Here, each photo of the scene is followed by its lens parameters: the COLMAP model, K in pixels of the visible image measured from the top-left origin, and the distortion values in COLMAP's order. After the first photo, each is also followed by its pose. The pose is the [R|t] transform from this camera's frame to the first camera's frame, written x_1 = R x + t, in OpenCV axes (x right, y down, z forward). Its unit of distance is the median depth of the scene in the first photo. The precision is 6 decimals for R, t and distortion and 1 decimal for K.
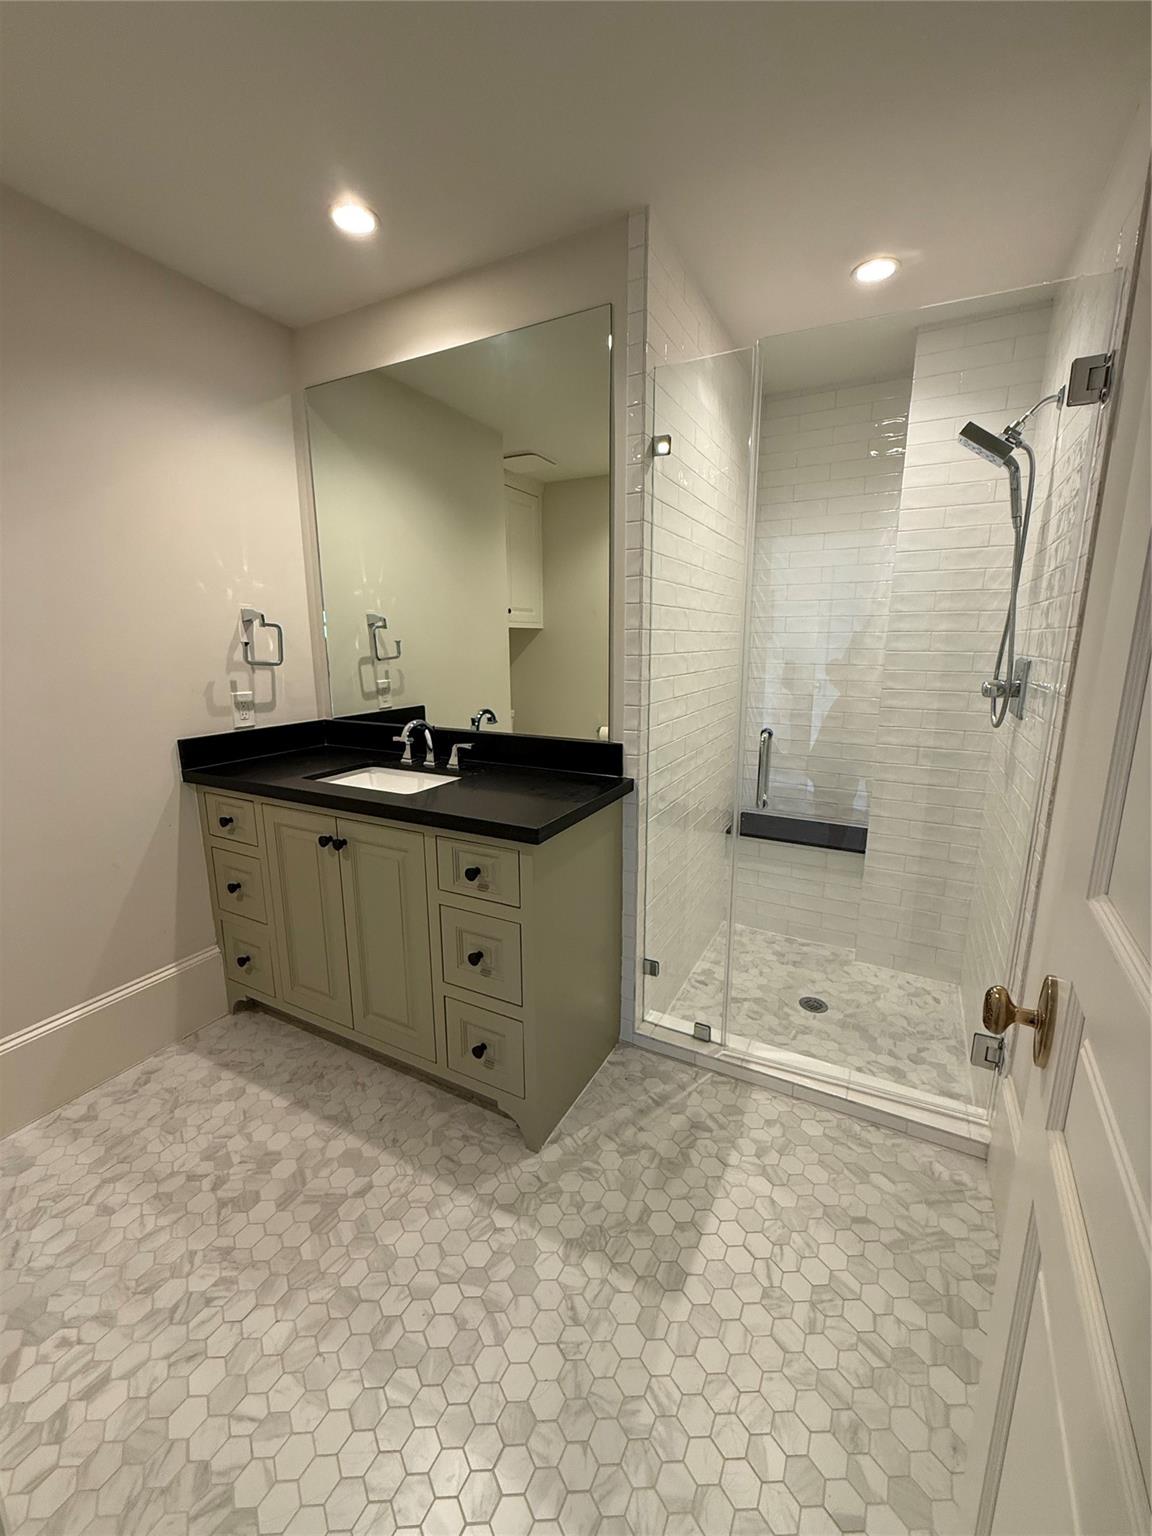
lens RADIAL K [[614.2, 0, 577.6], [0, 614.2, 765.1], [0, 0, 1]] dist [0.000043, -0.000110]
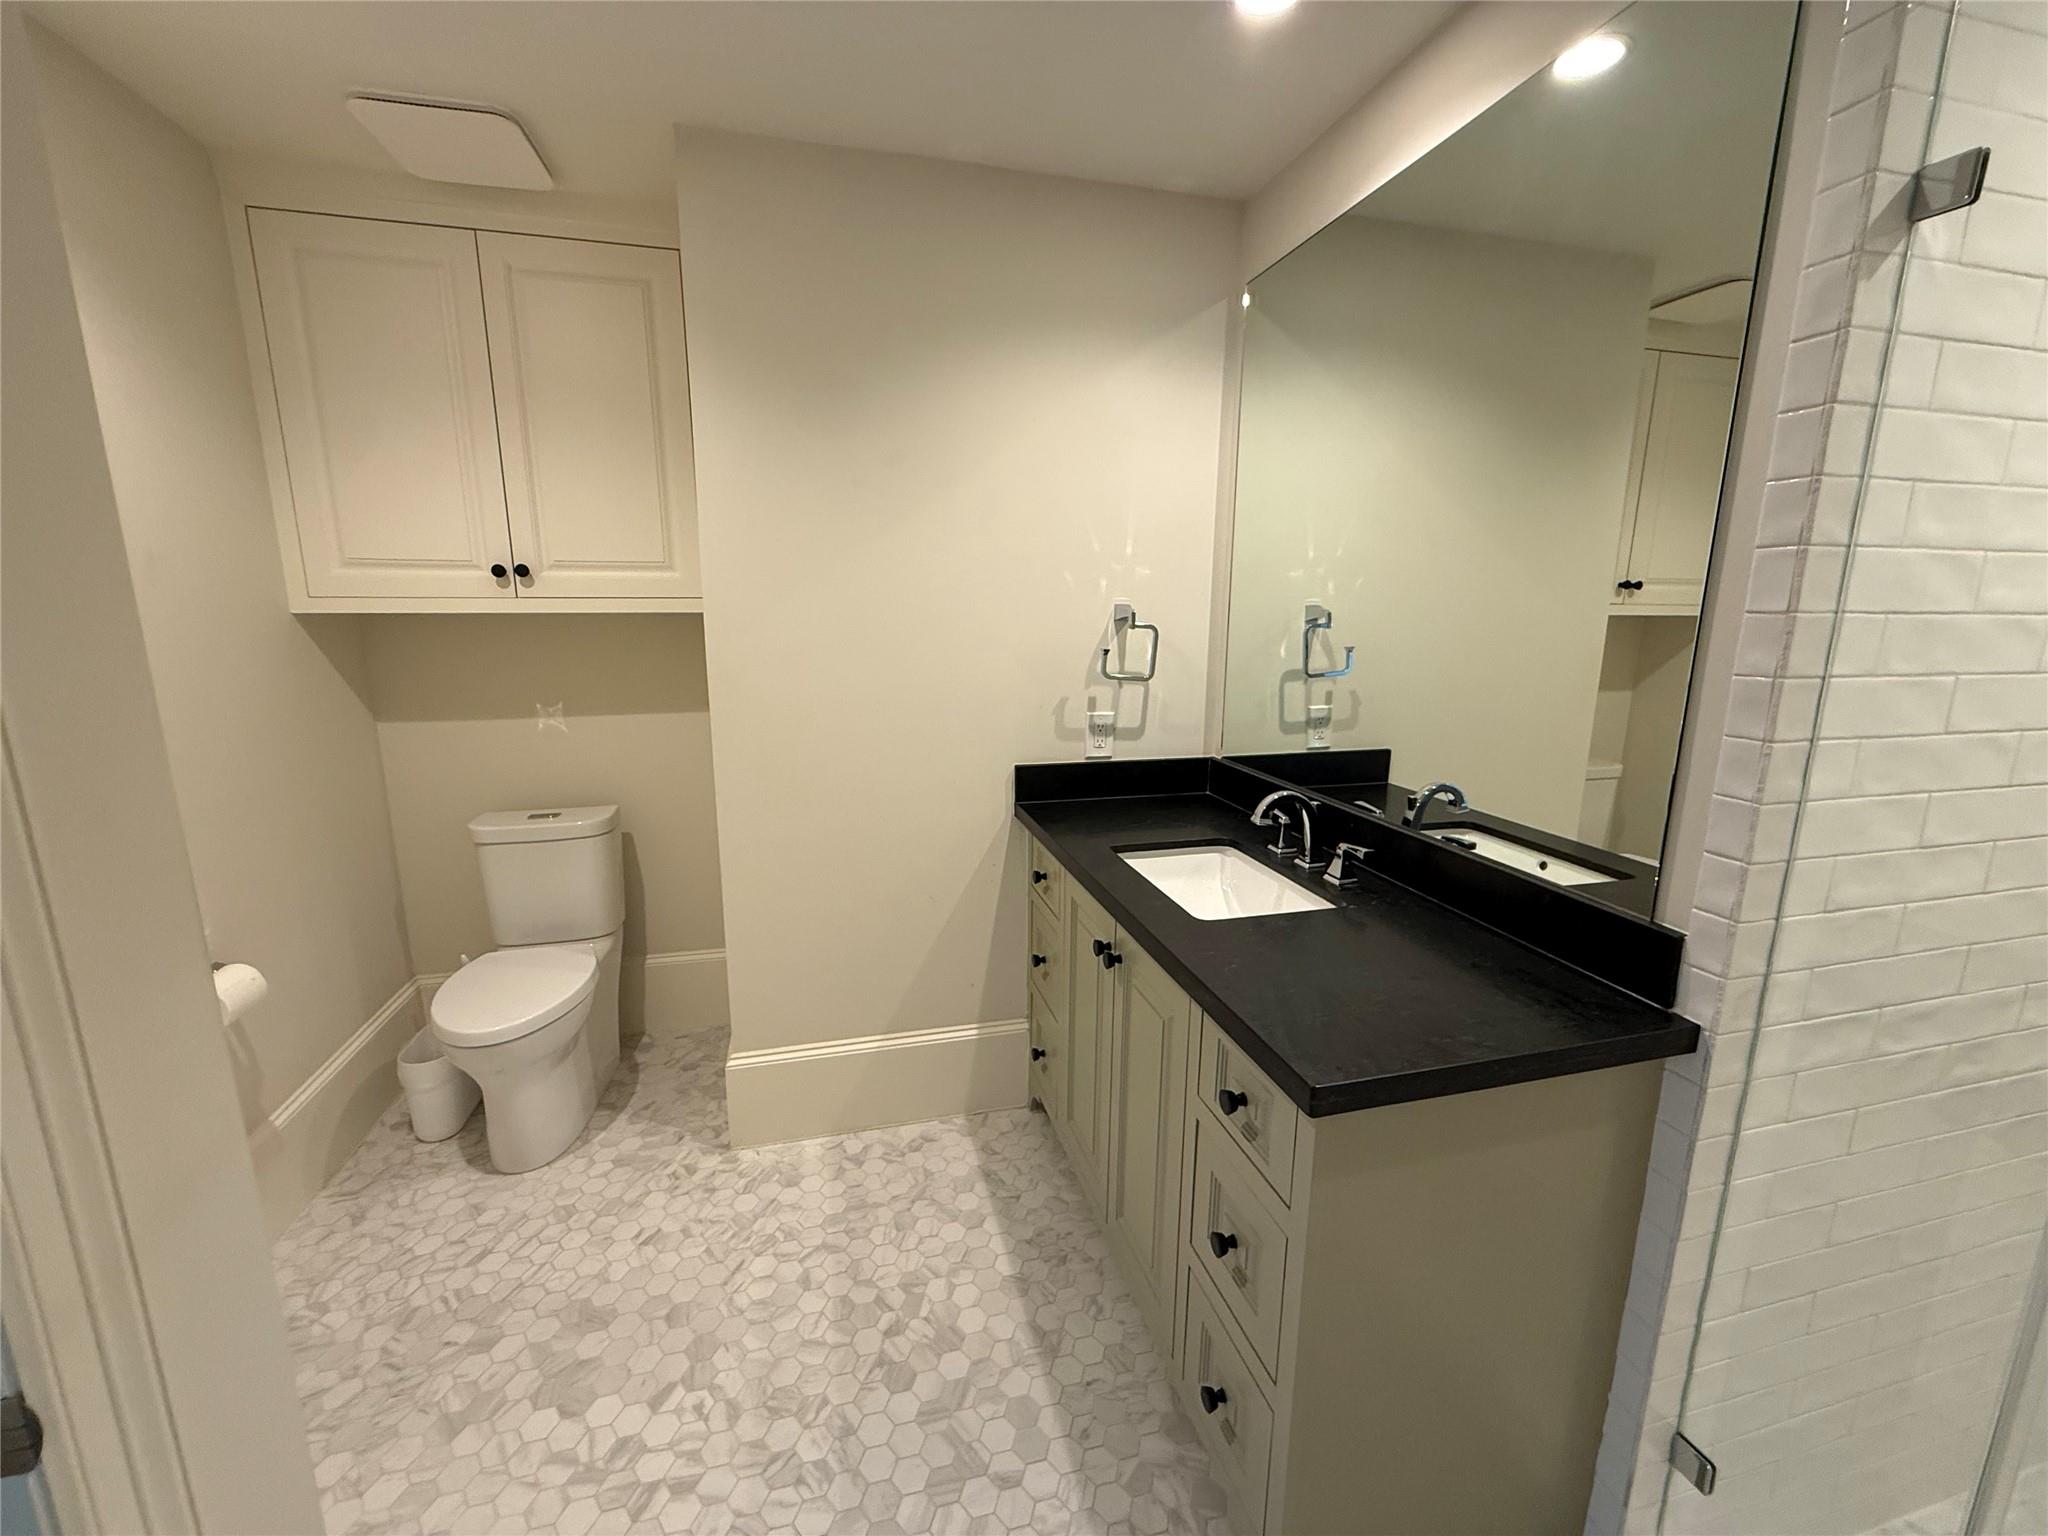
lens RADIAL K [[819.0, 0, 1019.6], [0, 819.0, 767.5], [0, 0, 1]] dist [0.000043, -0.000110]
pose [[0.670073, 0.152093, -0.726547, 0.156790], [-0.158152, 0.985562, 0.060455, -0.110218], [0.725252, 0.074395, 0.684452, 0.265959]]
